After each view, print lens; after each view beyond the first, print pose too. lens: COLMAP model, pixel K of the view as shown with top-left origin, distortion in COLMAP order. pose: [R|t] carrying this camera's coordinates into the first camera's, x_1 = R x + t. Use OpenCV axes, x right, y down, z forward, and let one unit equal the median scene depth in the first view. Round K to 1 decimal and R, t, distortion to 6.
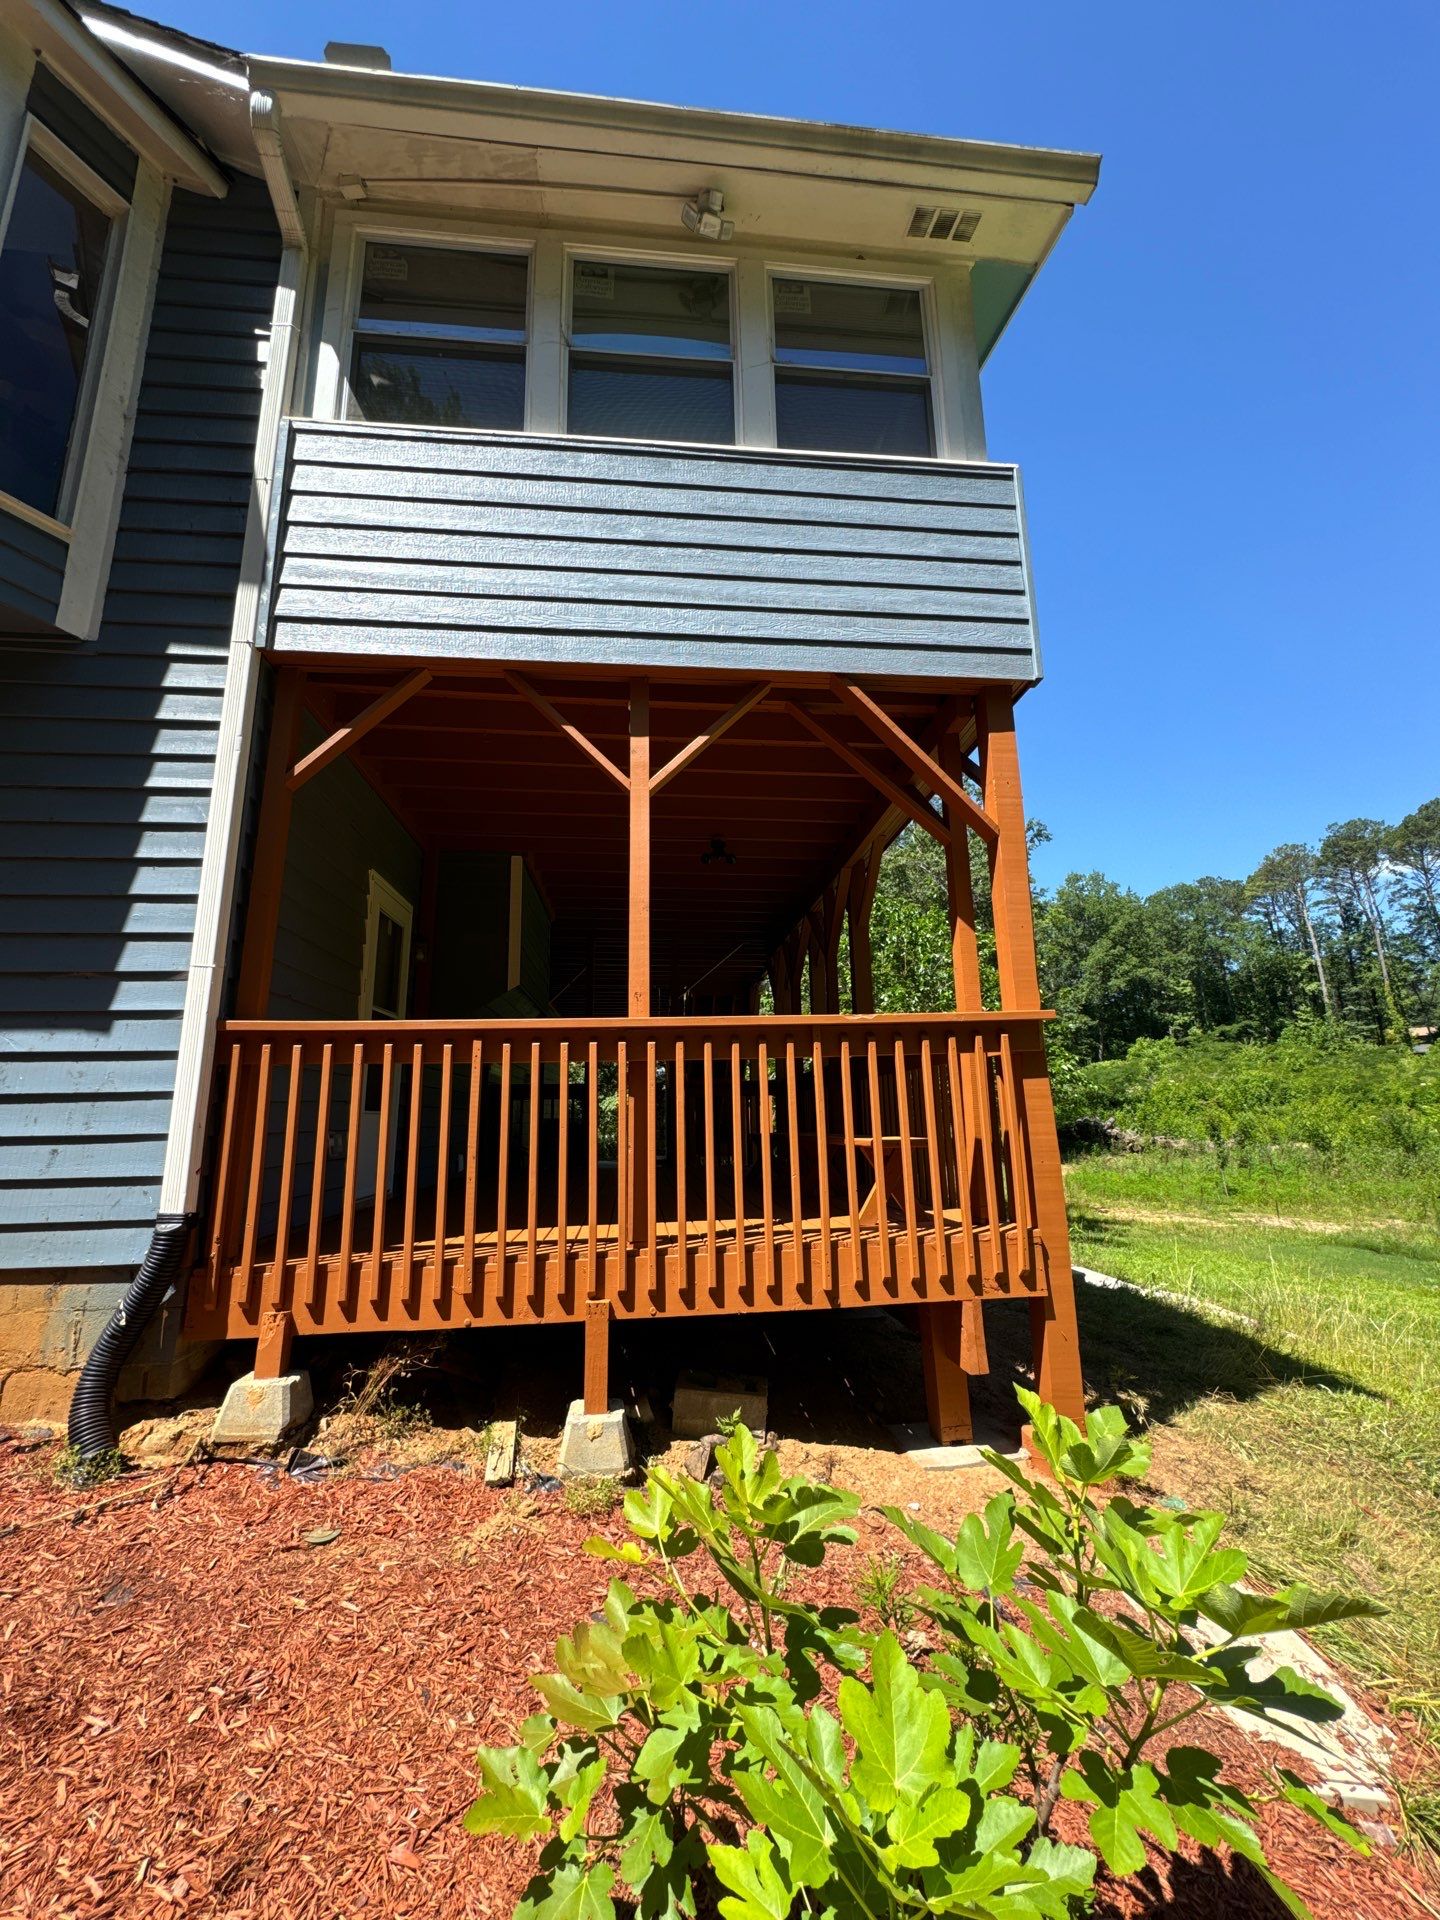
lens RADIAL K [[1080.3, 0, 806.3], [0, 1080.3, 1036.9], [0, 0, 1]] dist [0.004364, -0.001723]
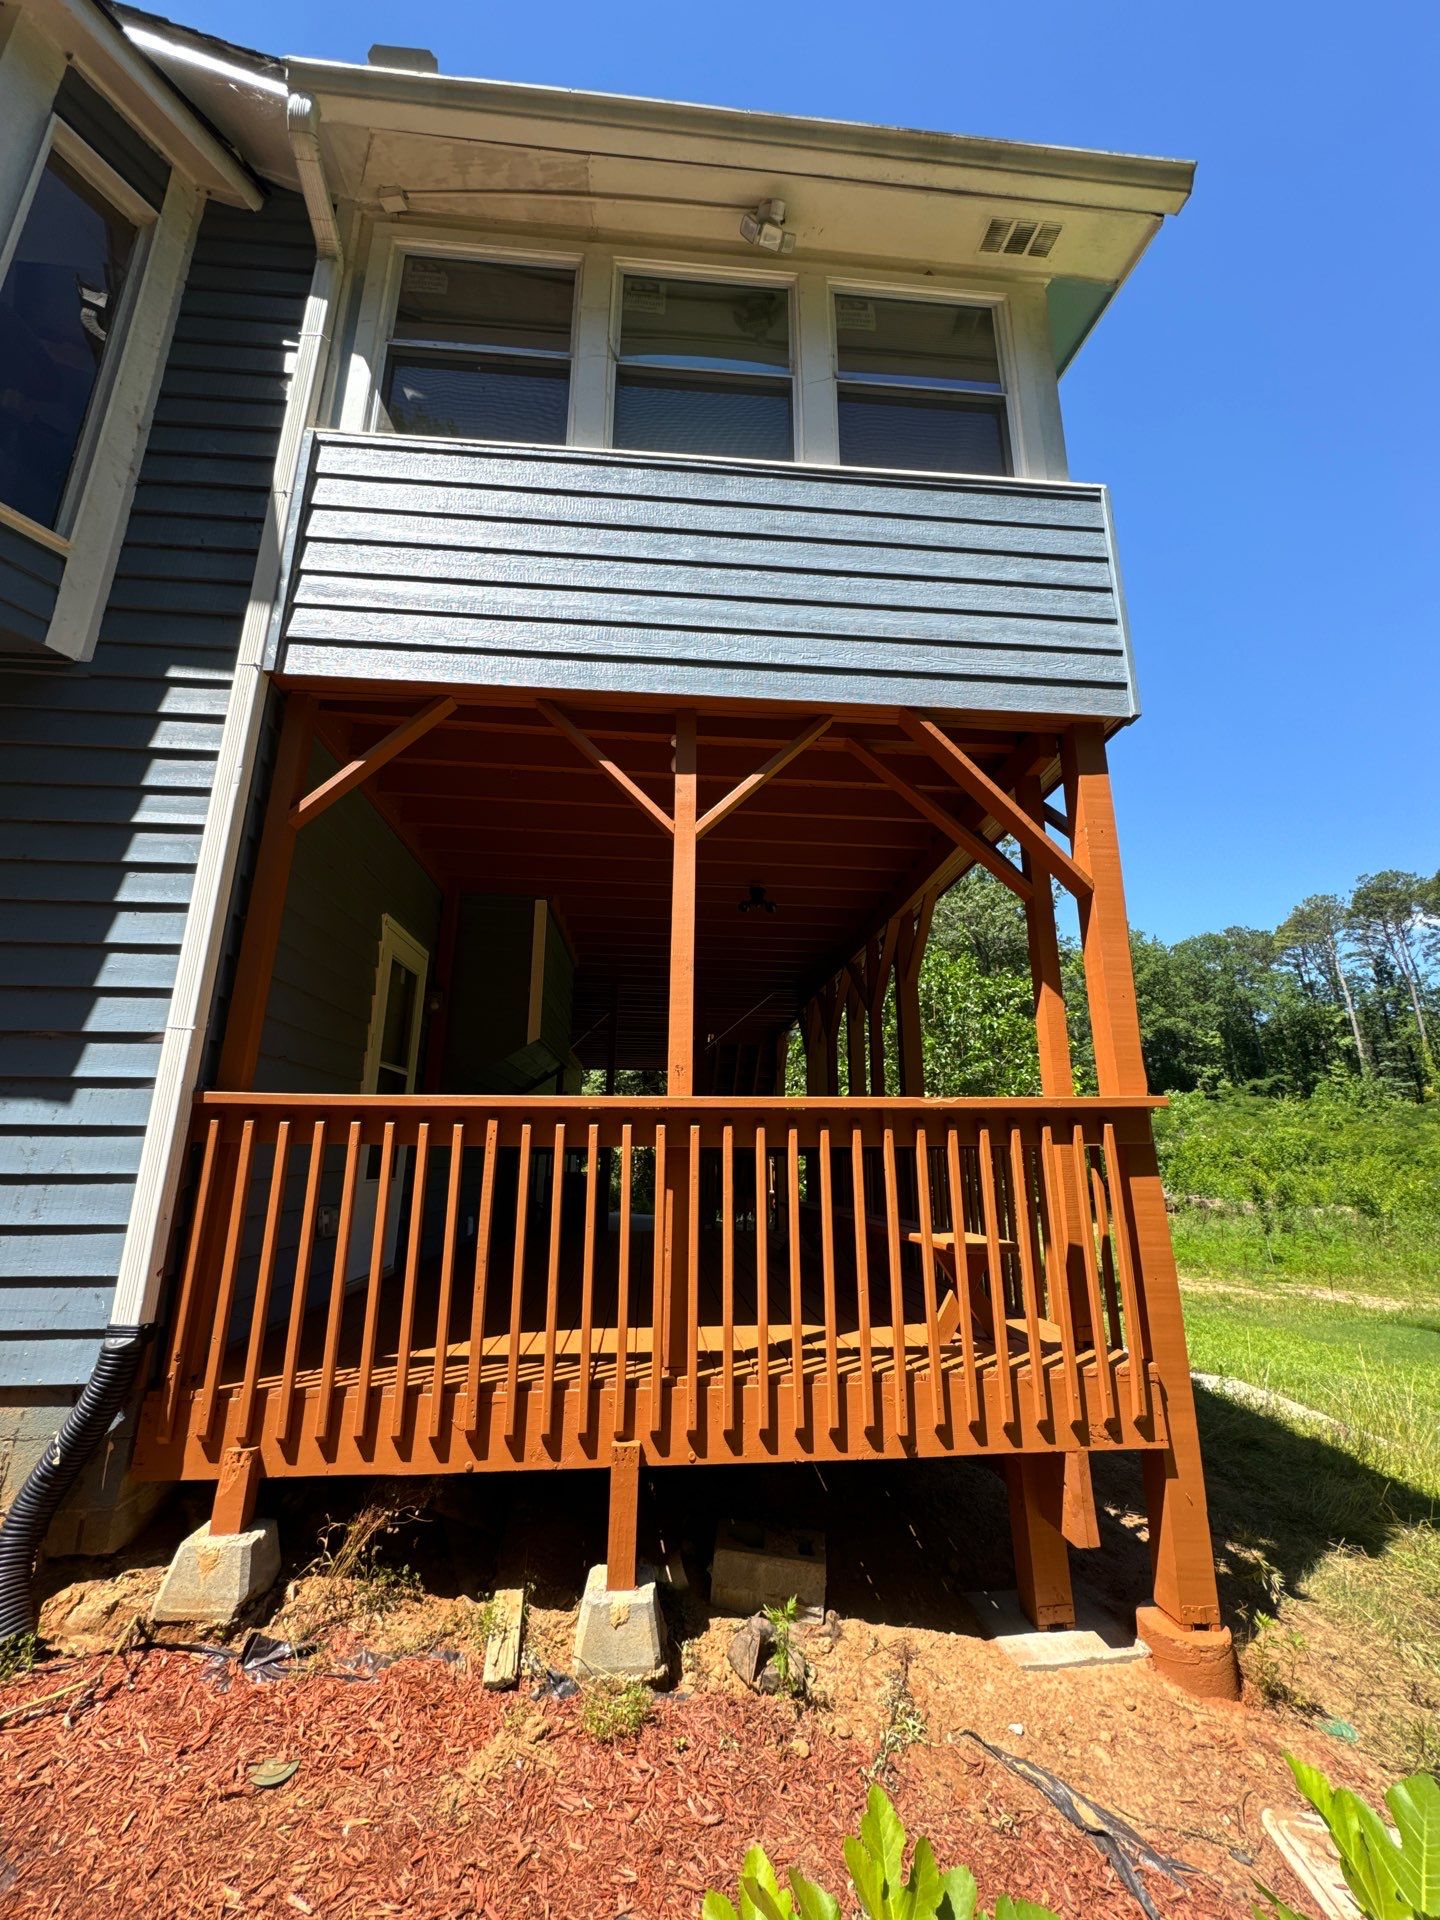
lens RADIAL K [[770.7, 0, 709.3], [0, 770.7, 959.4], [0, 0, 1]] dist [0.001621, -0.000021]
pose [[0.999590, 0.018344, -0.021975, -0.118405], [-0.019507, 0.998355, -0.053914, -0.092136], [0.020950, 0.054321, 0.998304, 0.376609]]
